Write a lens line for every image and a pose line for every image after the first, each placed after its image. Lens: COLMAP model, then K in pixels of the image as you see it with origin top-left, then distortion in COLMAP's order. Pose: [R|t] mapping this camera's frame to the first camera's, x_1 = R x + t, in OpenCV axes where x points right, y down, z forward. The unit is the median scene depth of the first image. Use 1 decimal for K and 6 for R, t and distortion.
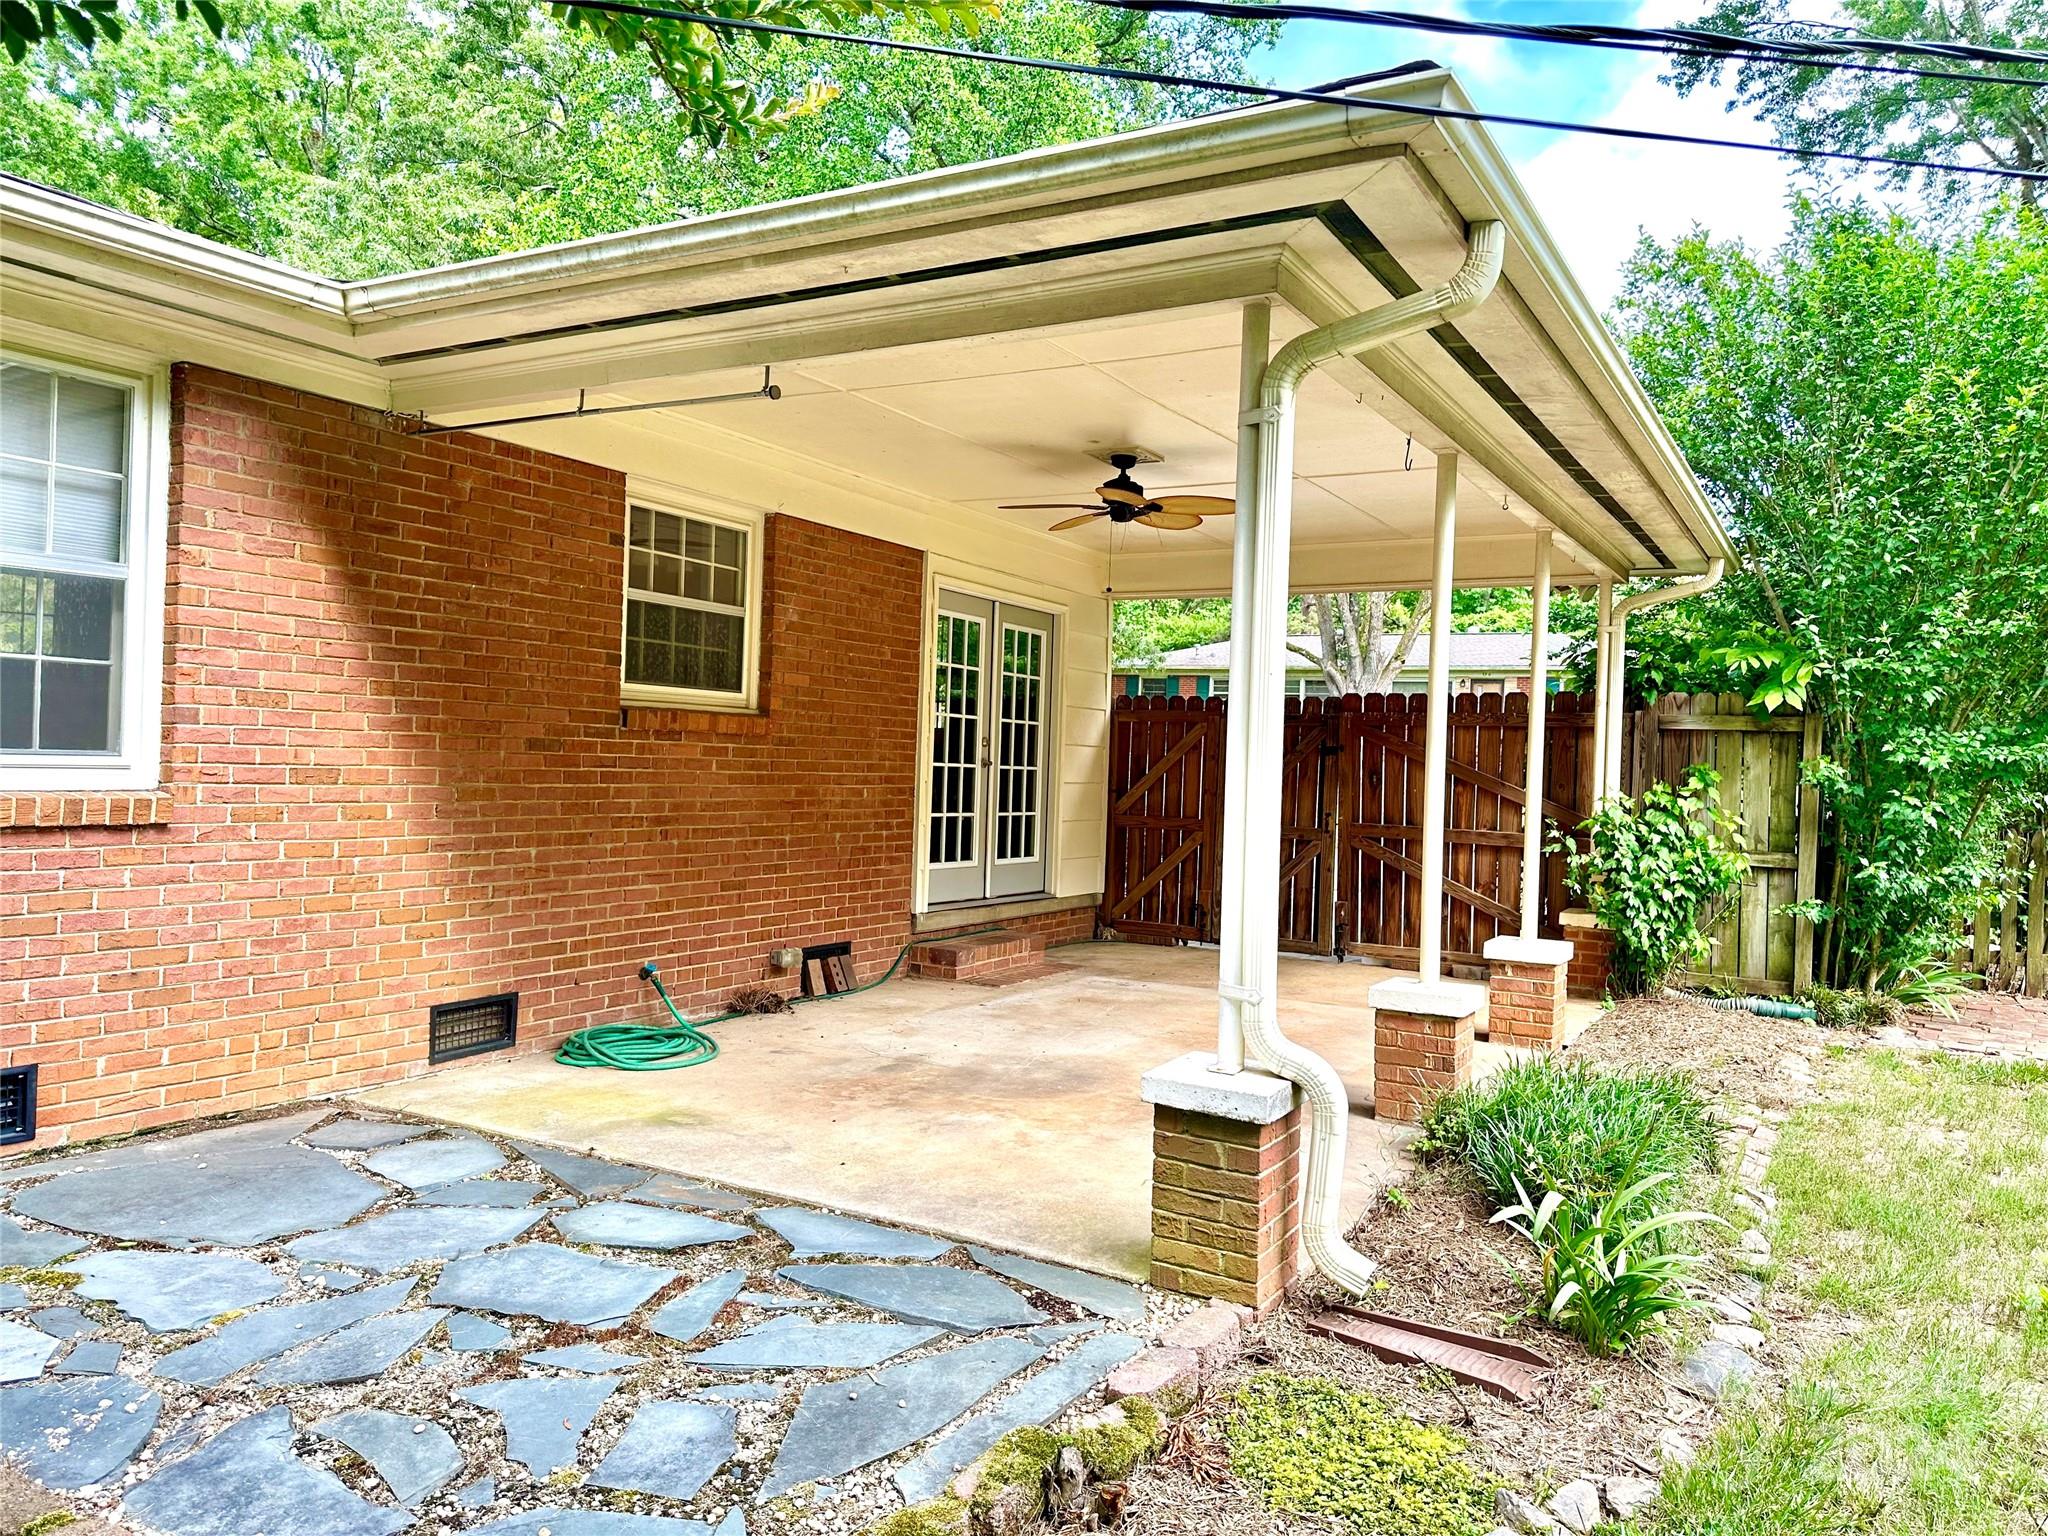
lens RADIAL K [[1430.4, 0, 1024.0], [0, 1430.4, 768.0], [0, 0, 1]] dist [0.135688, -0.217266]
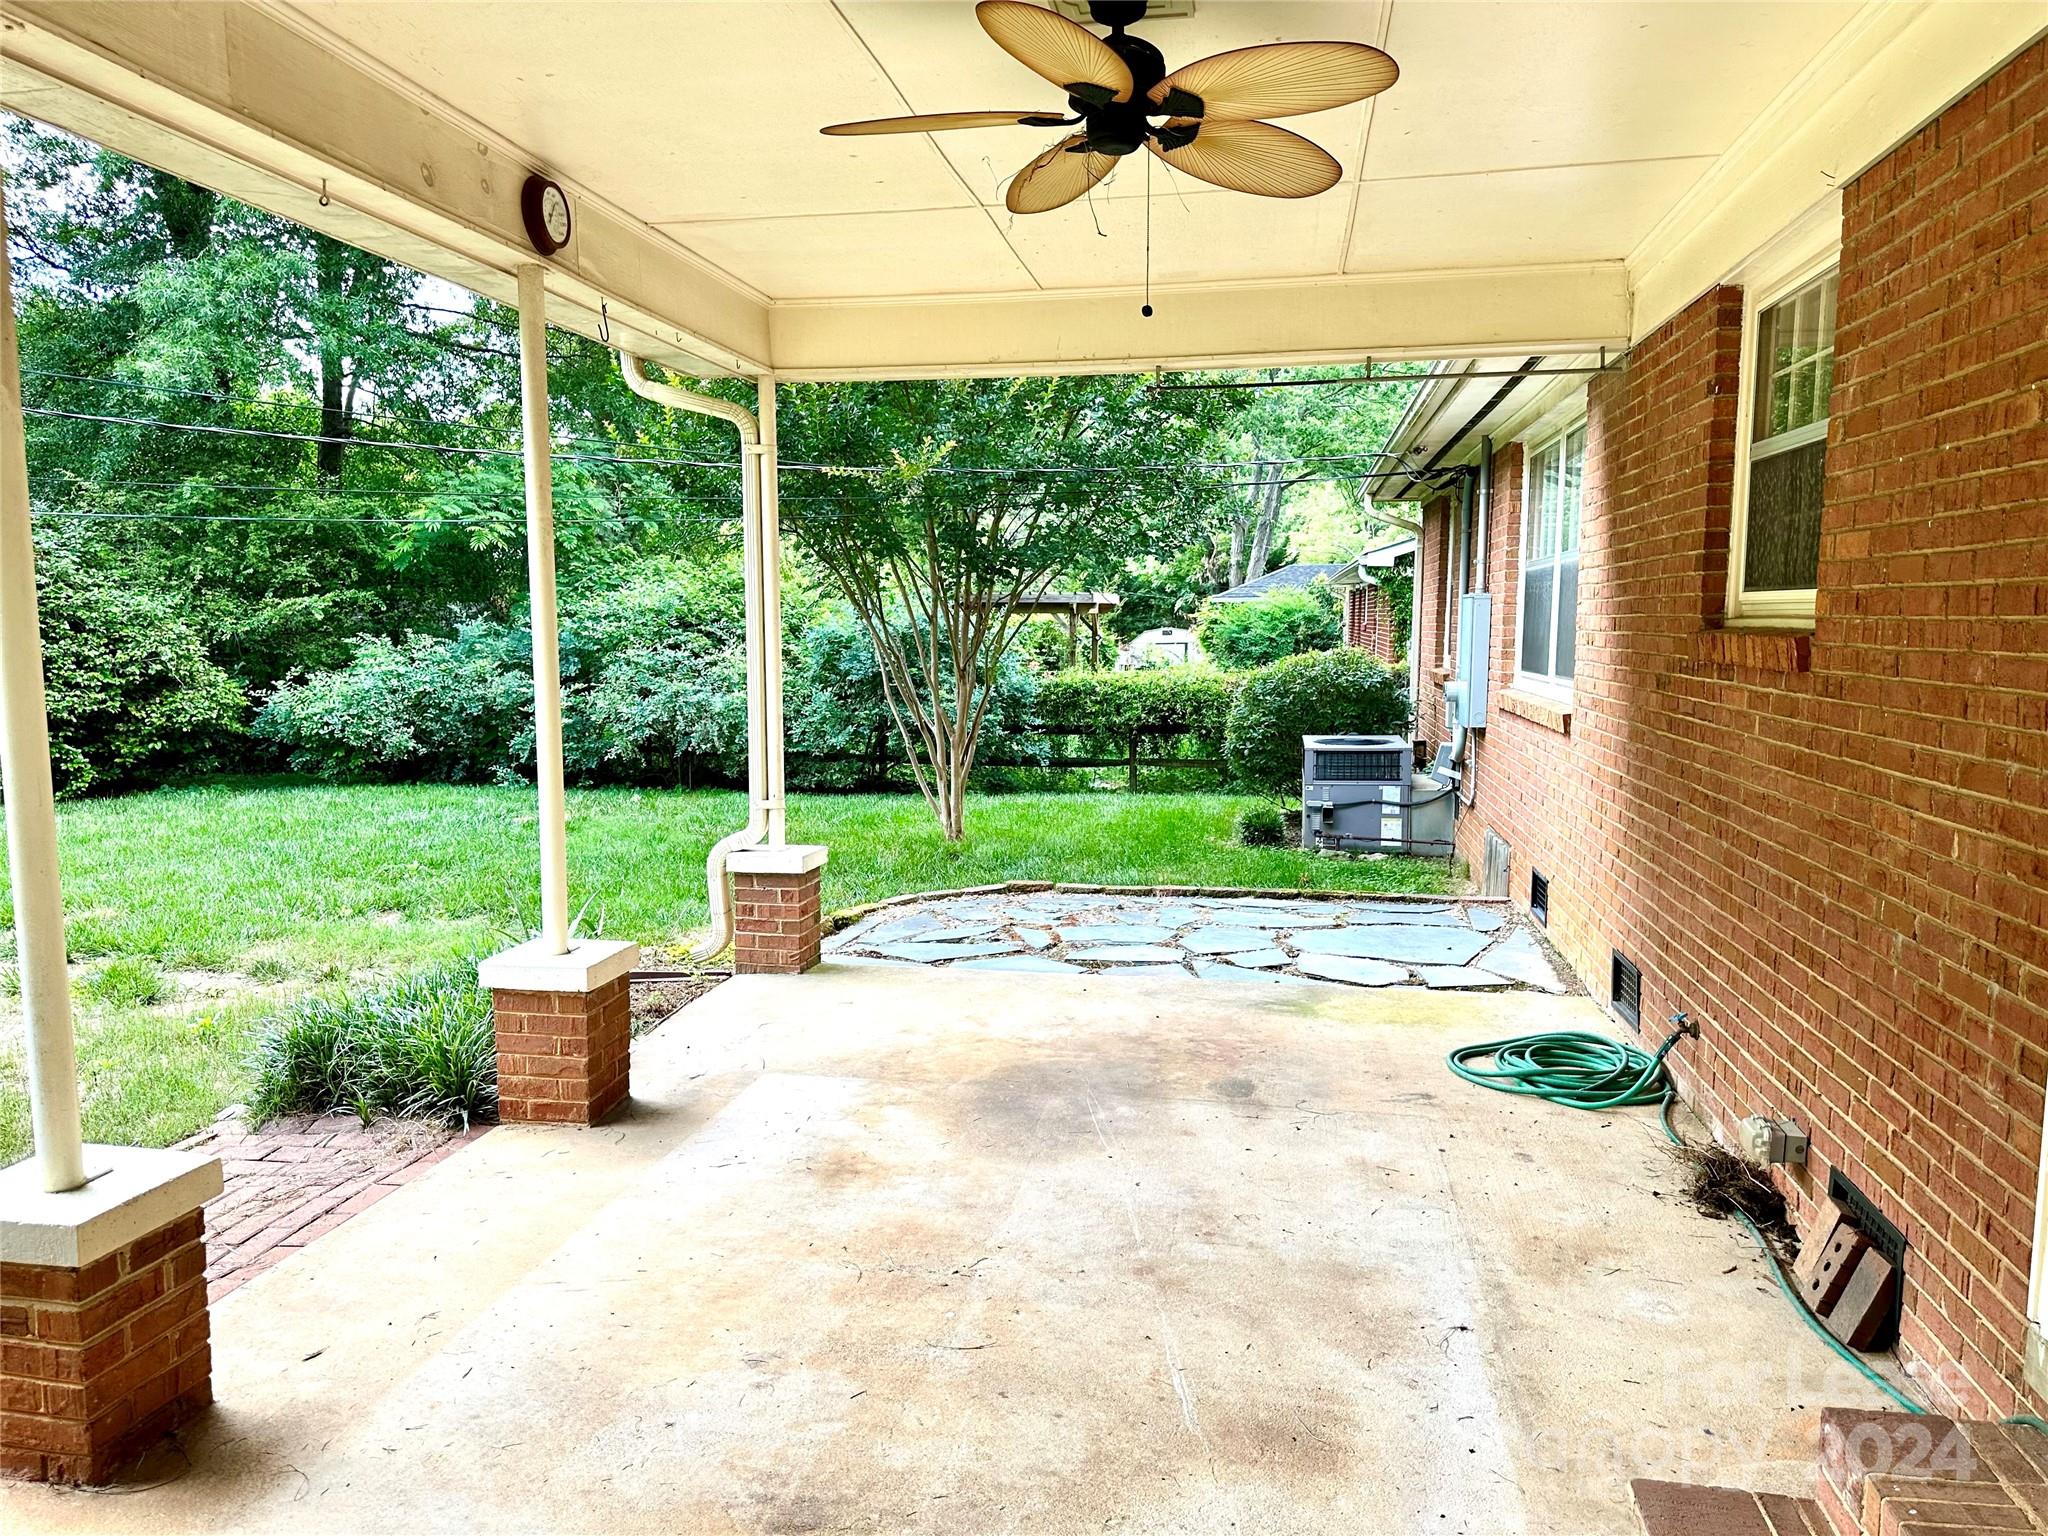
lens RADIAL K [[1430.4, 0, 1024.0], [0, 1430.4, 768.0], [0, 0, 1]] dist [0.135688, -0.217266]
pose [[-0.938045, 0.003536, -0.346497, 0.201379], [-0.034096, 0.994153, 0.102451, -0.028529], [0.344833, 0.107918, -0.932440, 1.195478]]
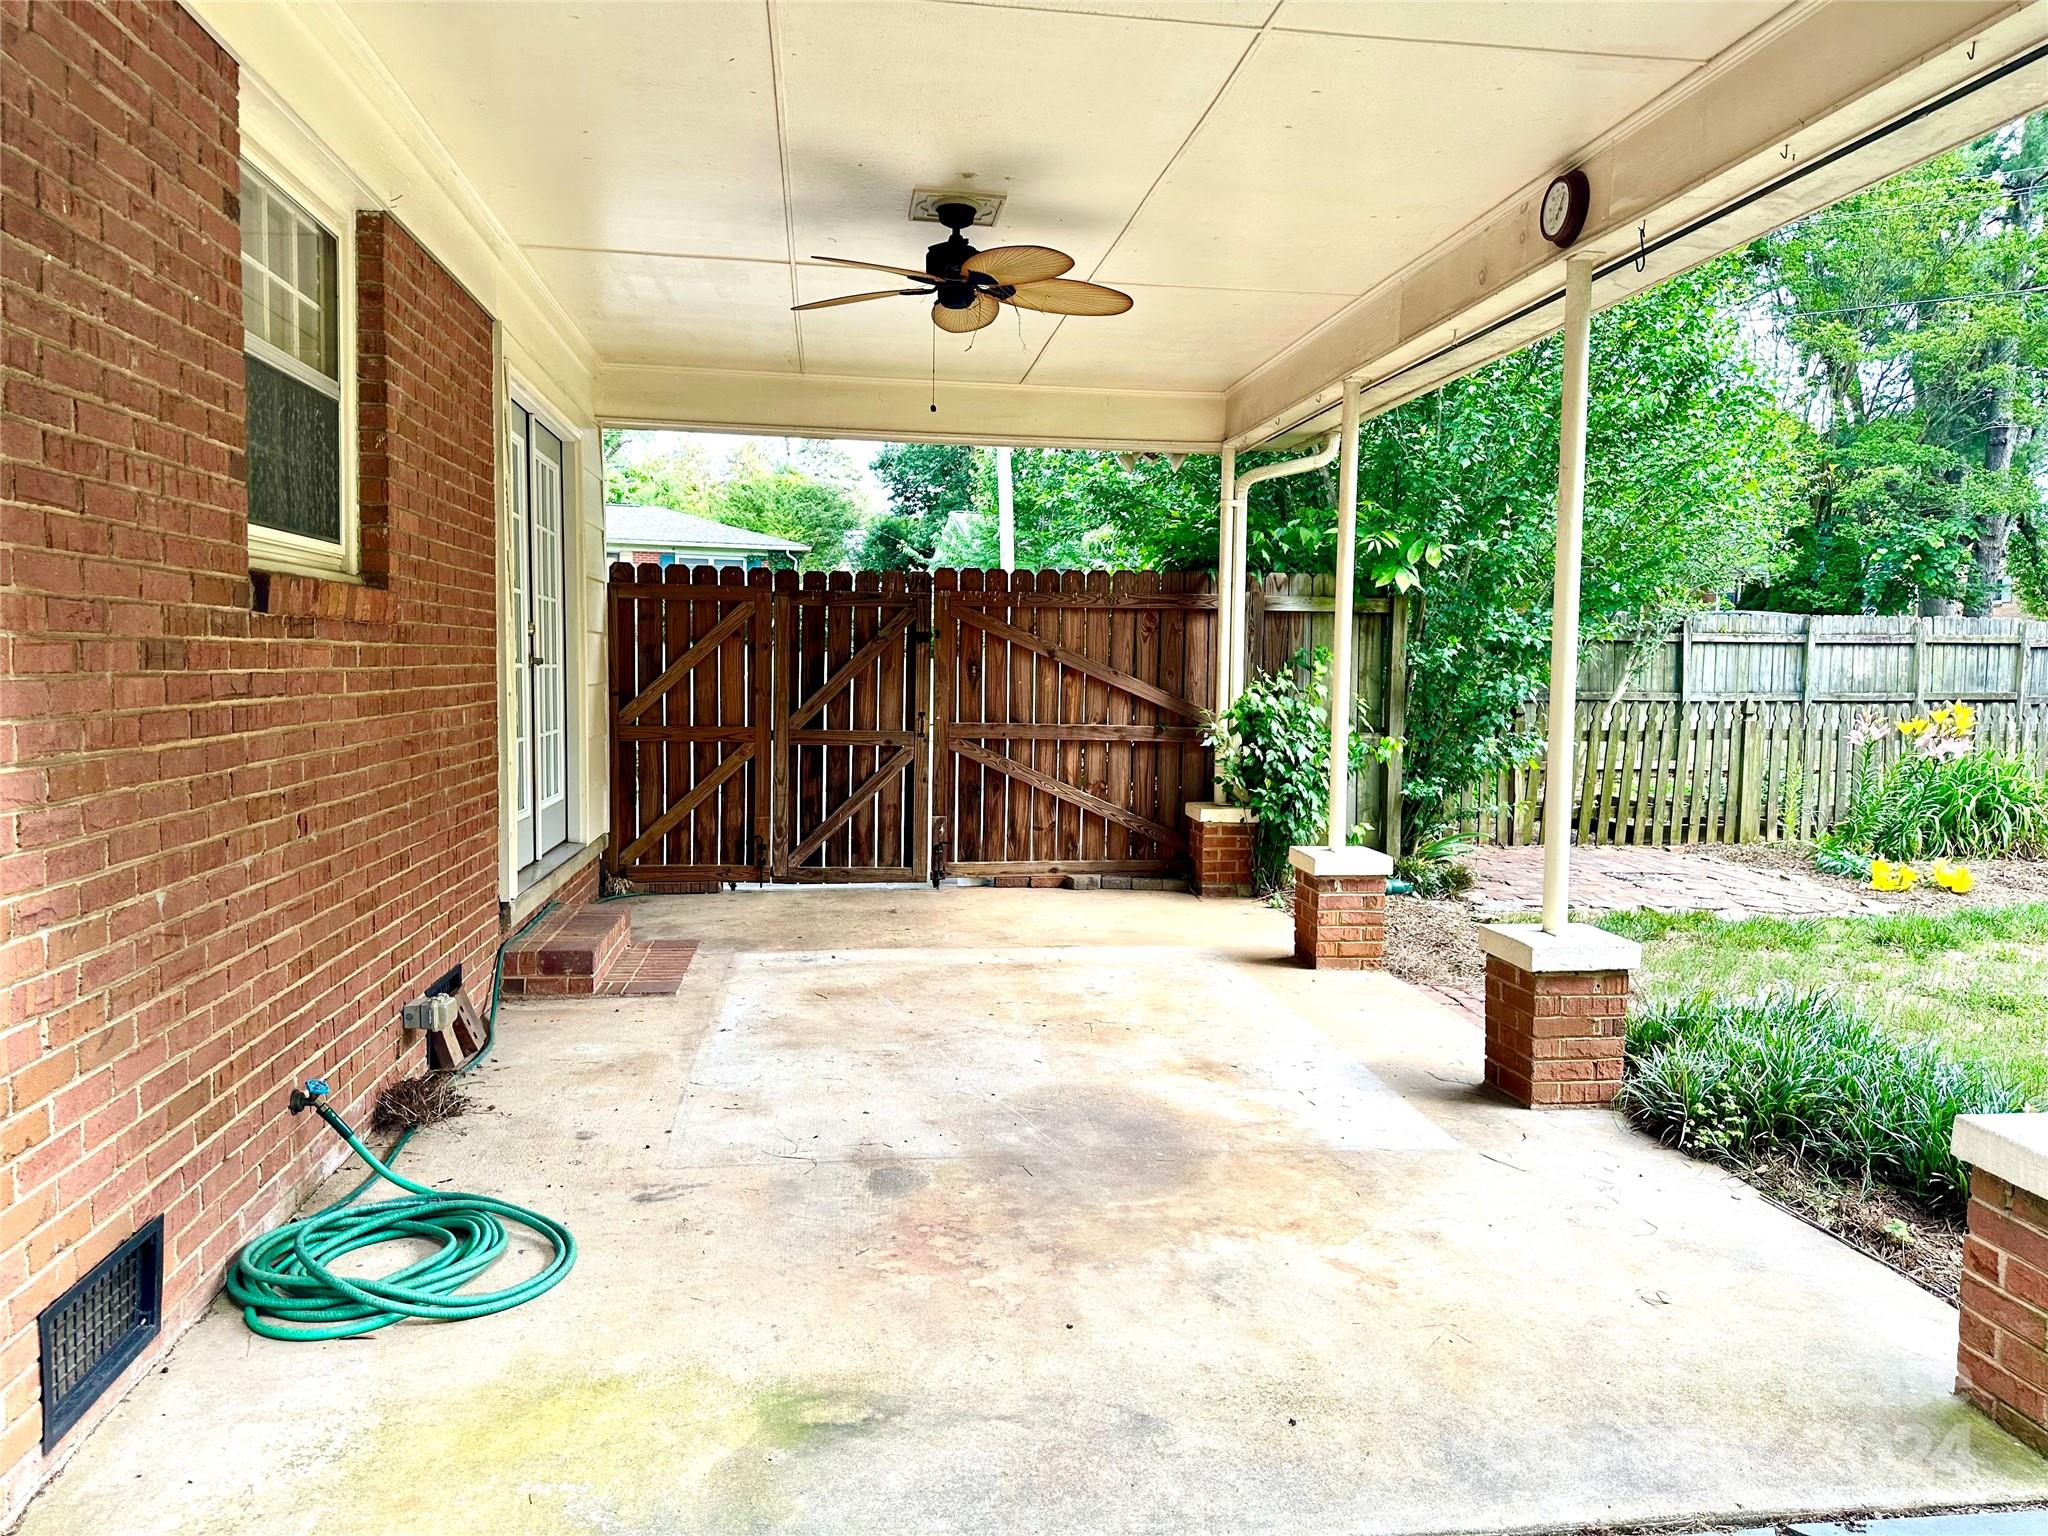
lens RADIAL K [[1430.4, 0, 1024.0], [0, 1430.4, 768.0], [0, 0, 1]] dist [0.135688, -0.217266]
pose [[0.789347, -0.068810, 0.610079, -0.292131], [0.016982, 0.995766, 0.090339, -0.012542], [-0.613712, -0.060948, 0.787174, 0.360327]]
